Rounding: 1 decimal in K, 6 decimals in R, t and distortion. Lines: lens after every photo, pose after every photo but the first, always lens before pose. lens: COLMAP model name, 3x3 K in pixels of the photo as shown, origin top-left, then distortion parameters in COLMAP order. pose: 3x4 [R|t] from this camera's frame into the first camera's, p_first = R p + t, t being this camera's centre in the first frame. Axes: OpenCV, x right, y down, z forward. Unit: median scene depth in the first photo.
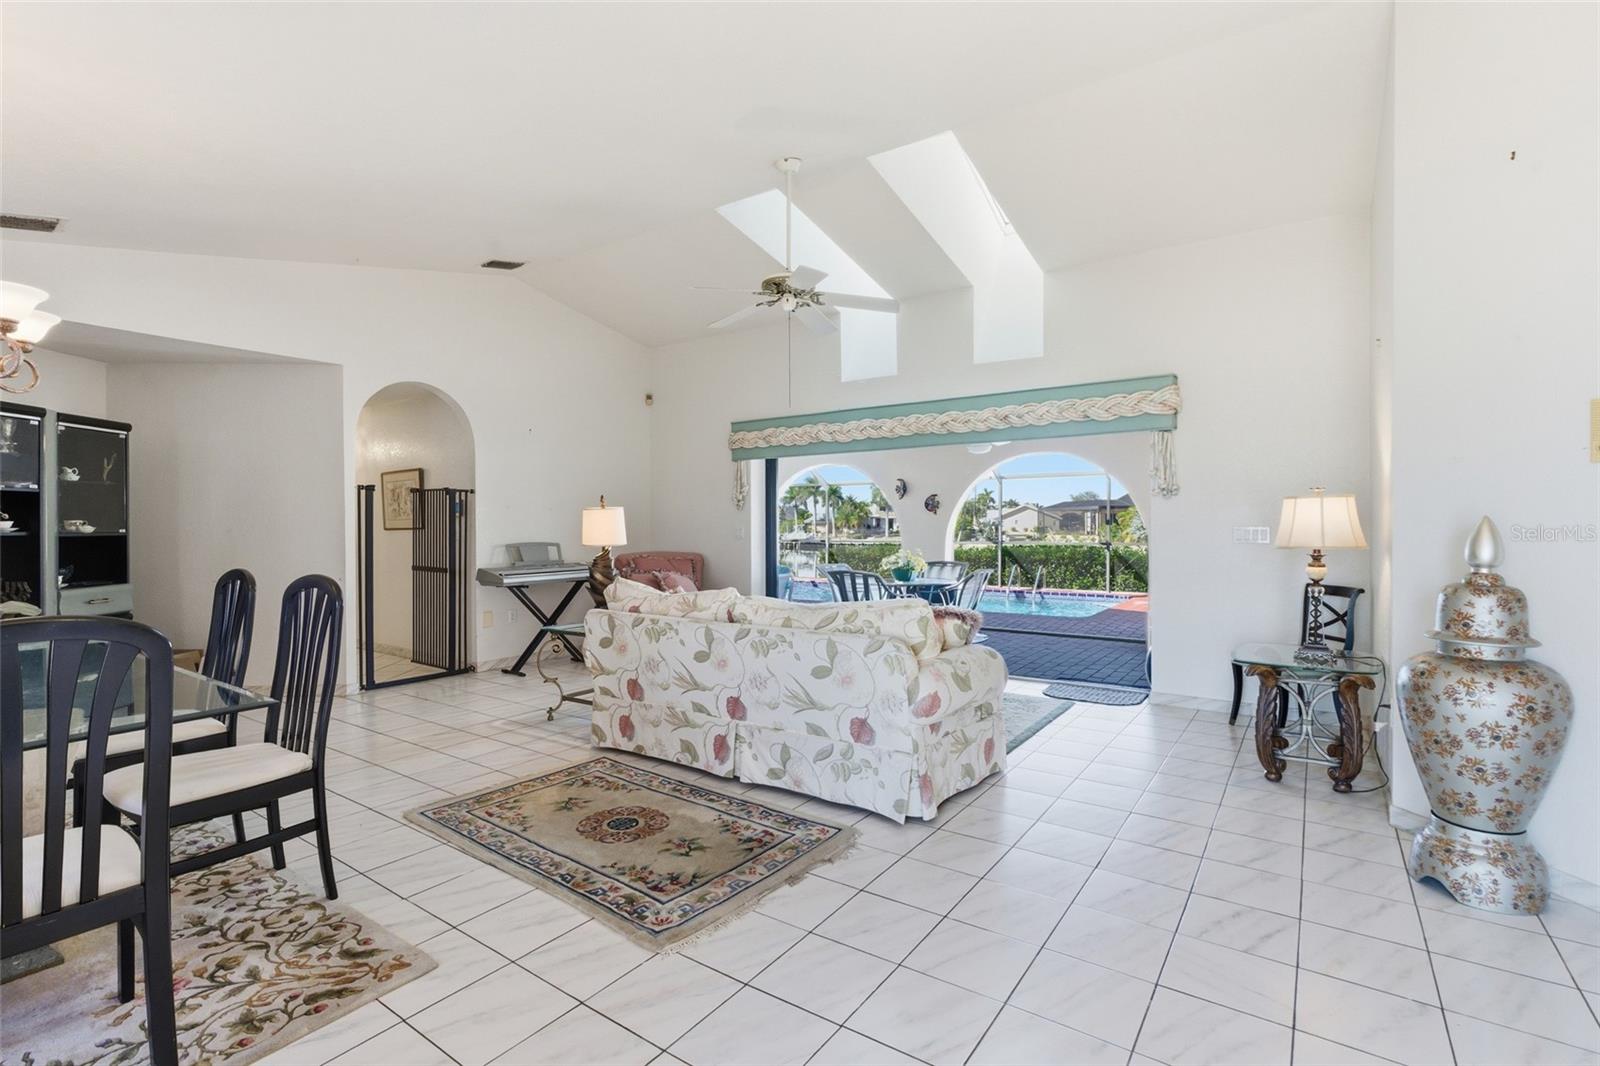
lens RADIAL K [[739.2, 0, 799.7], [0, 739.2, 528.0], [0, 0, 1]] dist [-0.004763, 0.003886]
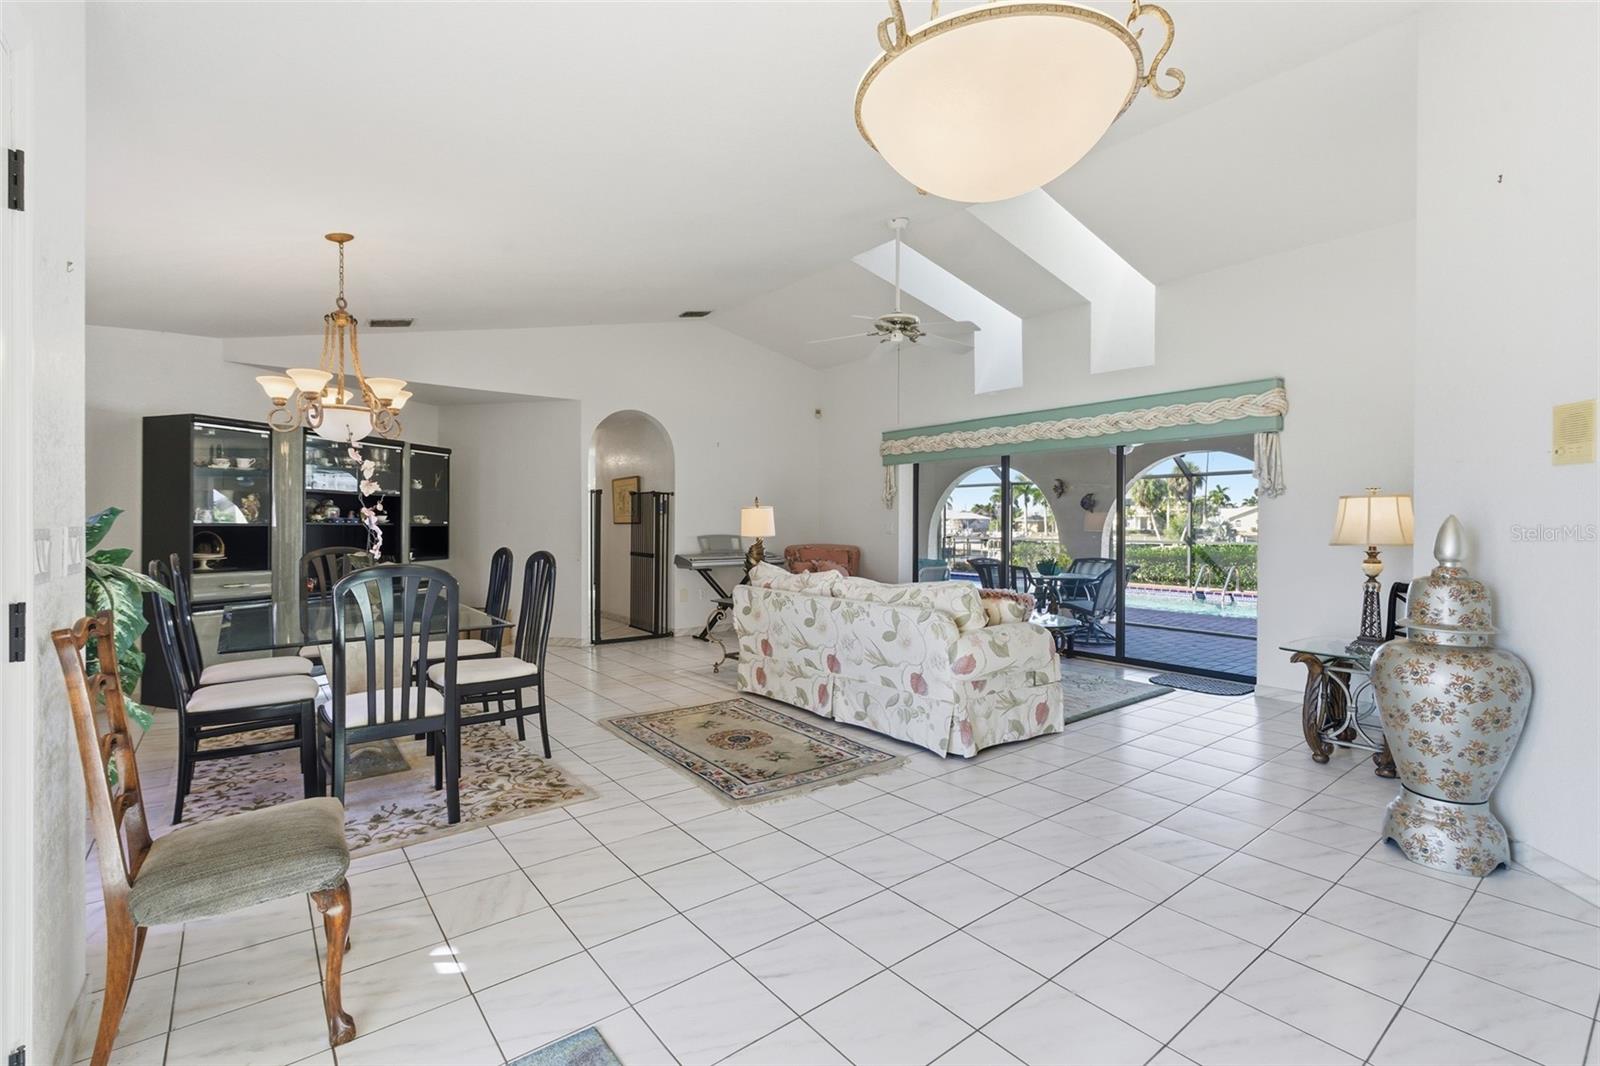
lens RADIAL K [[721.1, 0, 802.3], [0, 721.1, 523.0], [0, 0, 1]] dist [-0.003042, 0.003194]
pose [[0.958062, 0.006234, -0.286493, 0.243260], [-0.007358, 0.999969, -0.002846, 0.004496], [0.286467, 0.004835, 0.958078, -0.238136]]
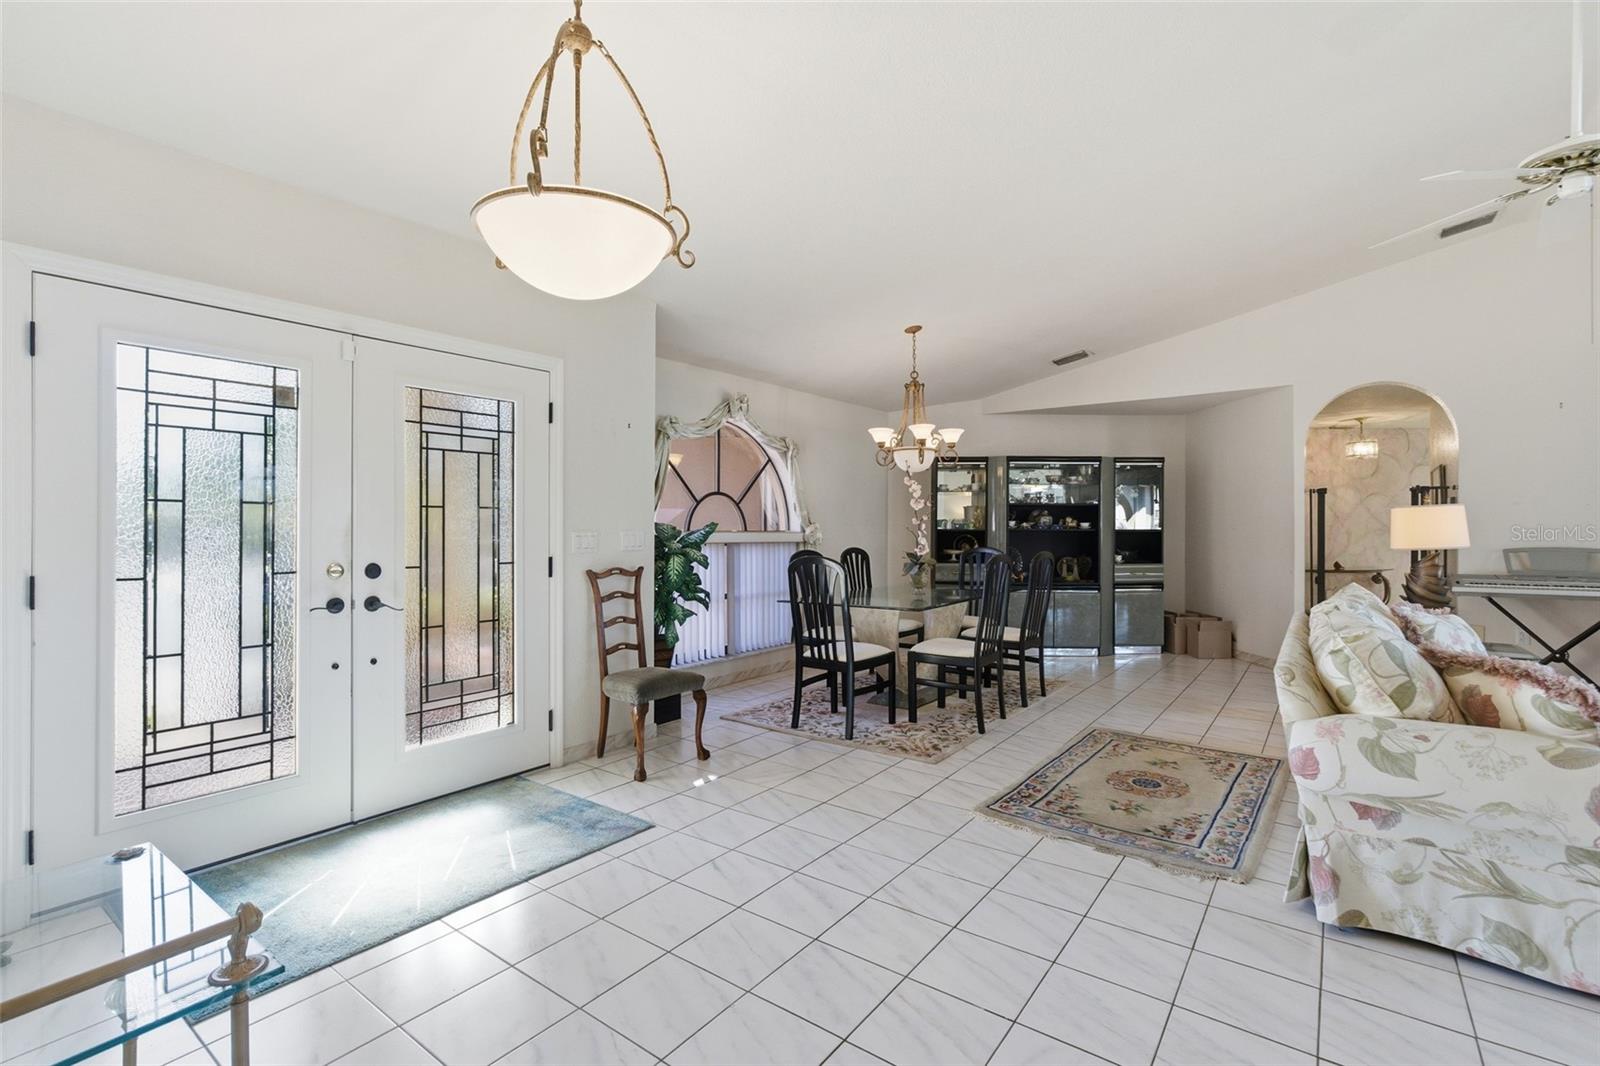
lens RADIAL K [[721.1, 0, 802.3], [0, 721.1, 523.0], [0, 0, 1]] dist [-0.003042, 0.003194]
pose [[-0.025597, -0.001764, -0.999671, 0.879599], [-0.003074, 0.999994, -0.001685, -0.004679], [0.999668, 0.003030, -0.025603, 0.470983]]
